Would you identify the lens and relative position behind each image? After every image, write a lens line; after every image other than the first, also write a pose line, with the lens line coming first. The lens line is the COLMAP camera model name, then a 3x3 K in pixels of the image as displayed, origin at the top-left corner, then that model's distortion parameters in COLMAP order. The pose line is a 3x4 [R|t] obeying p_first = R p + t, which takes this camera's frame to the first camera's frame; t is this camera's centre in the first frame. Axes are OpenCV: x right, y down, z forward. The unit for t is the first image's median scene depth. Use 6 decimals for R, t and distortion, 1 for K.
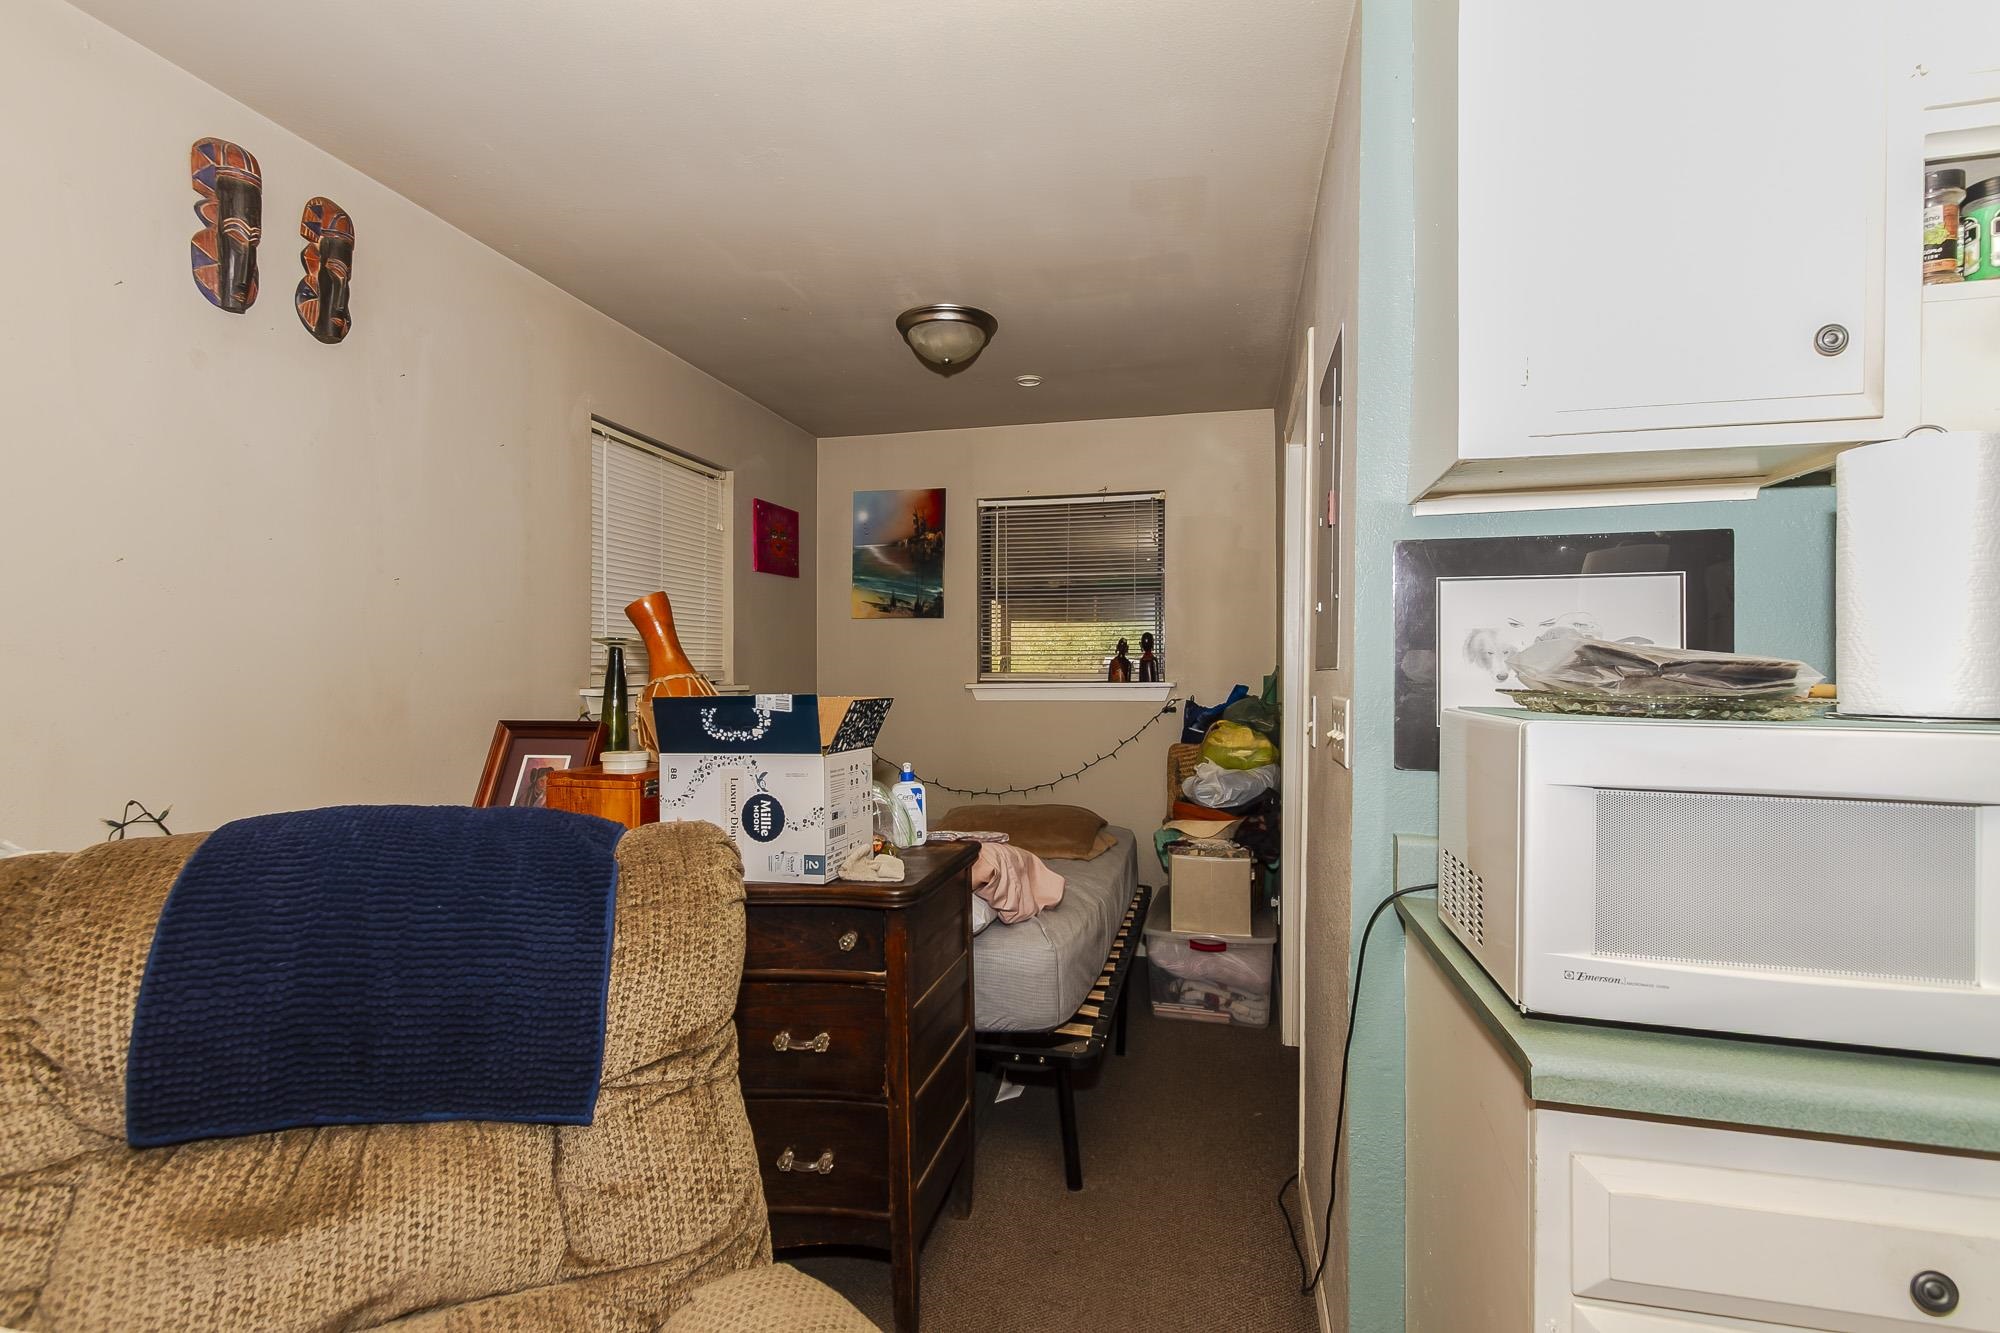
lens RADIAL K [[915.2, 0, 998.8], [0, 915.2, 666.4], [0, 0, 1]] dist [0.004036, -0.000699]
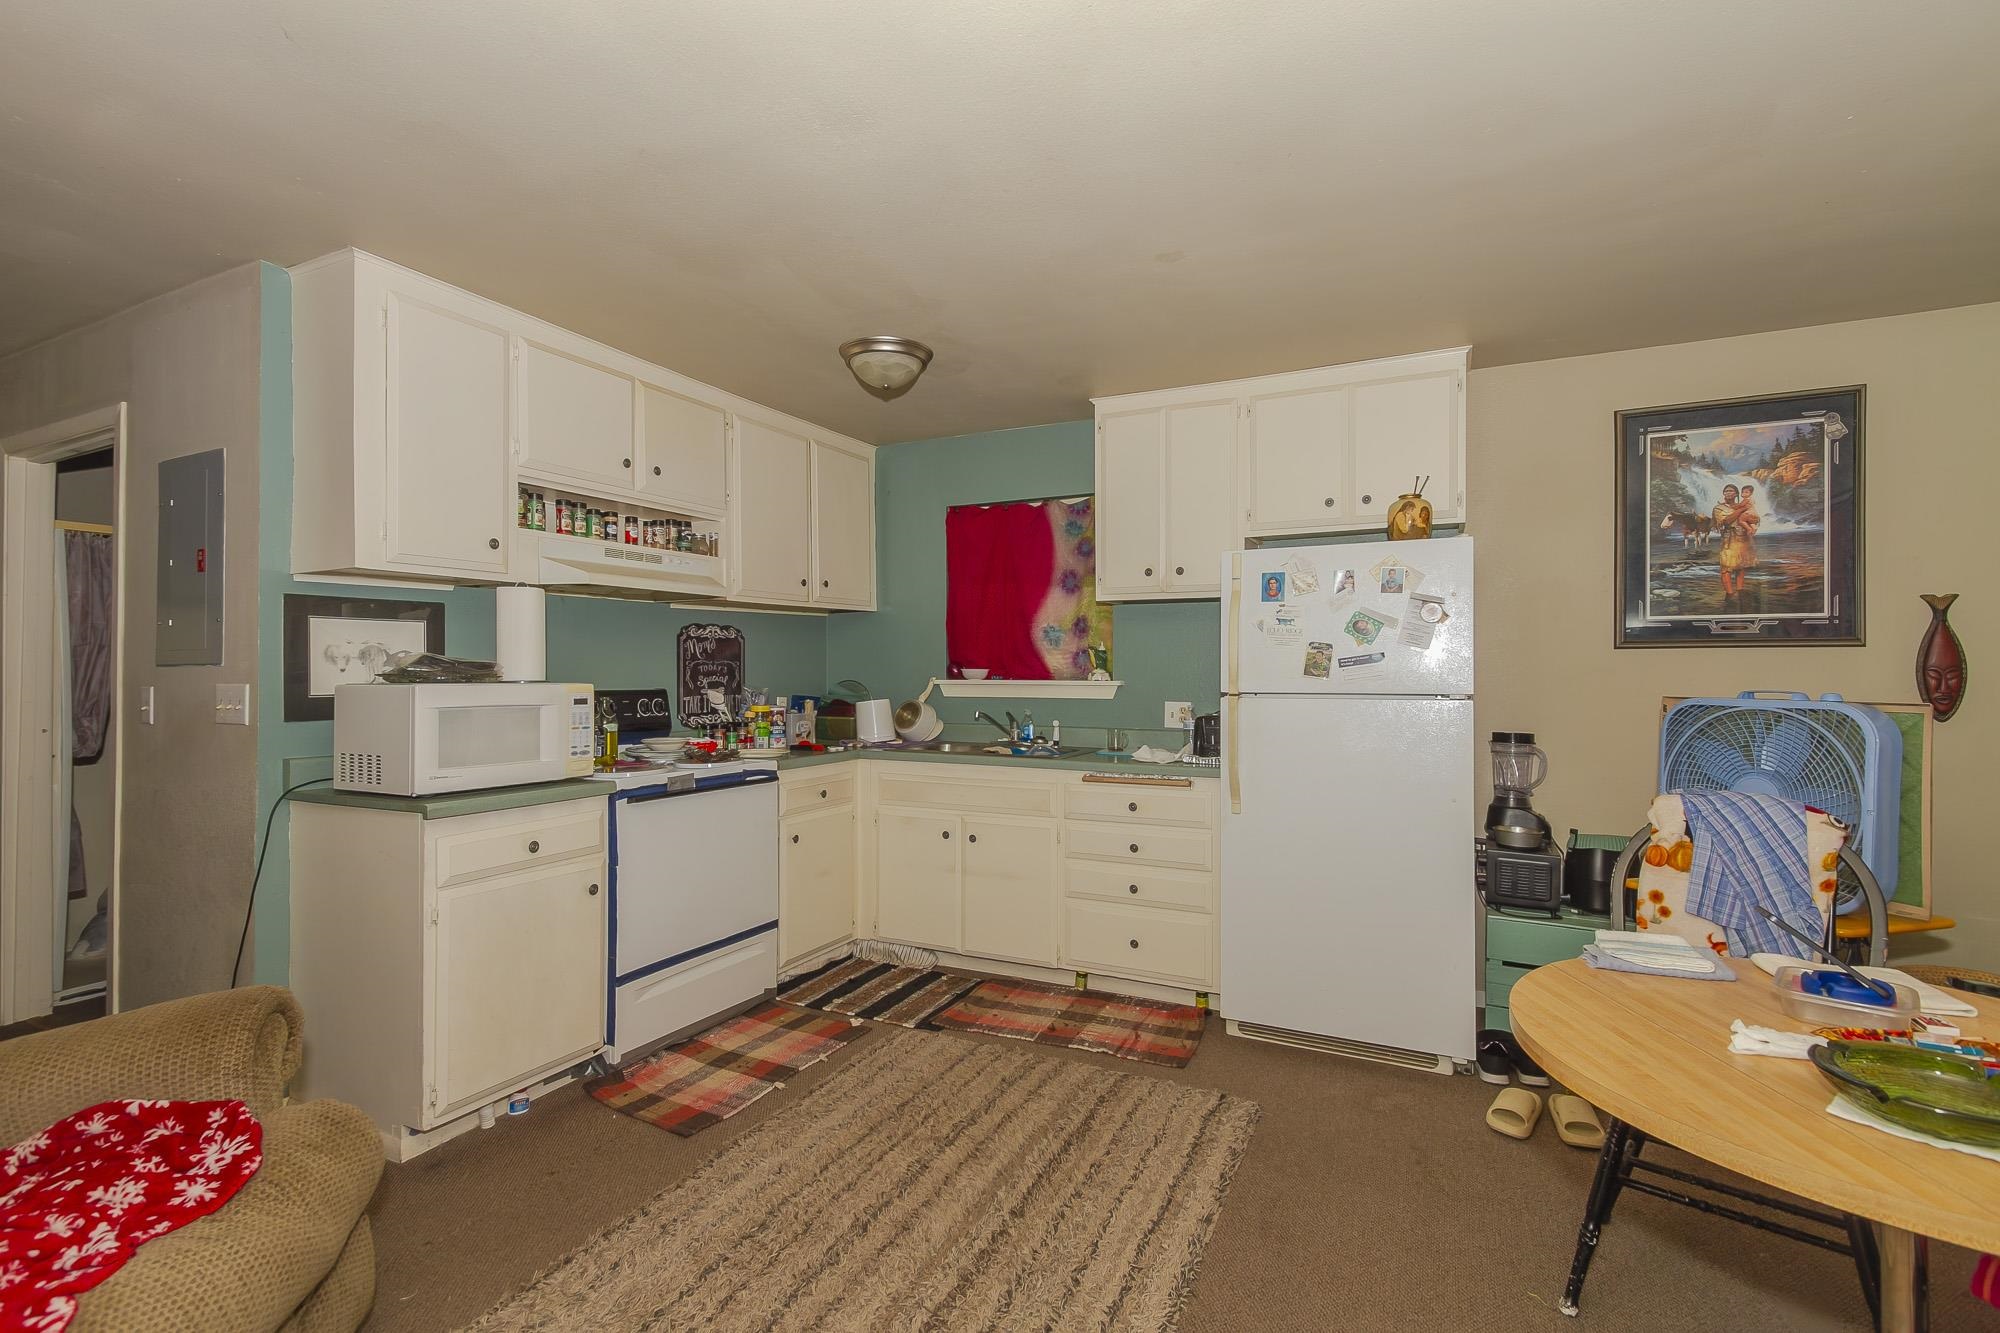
lens RADIAL K [[915.2, 0, 994.7], [0, 915.2, 669.7], [0, 0, 1]] dist [0.004036, -0.000699]
pose [[0.222279, -0.004108, 0.974974, -1.383864], [-0.000479, 0.999991, 0.004323, 0.004664], [-0.974983, -0.001428, 0.222275, -1.029155]]
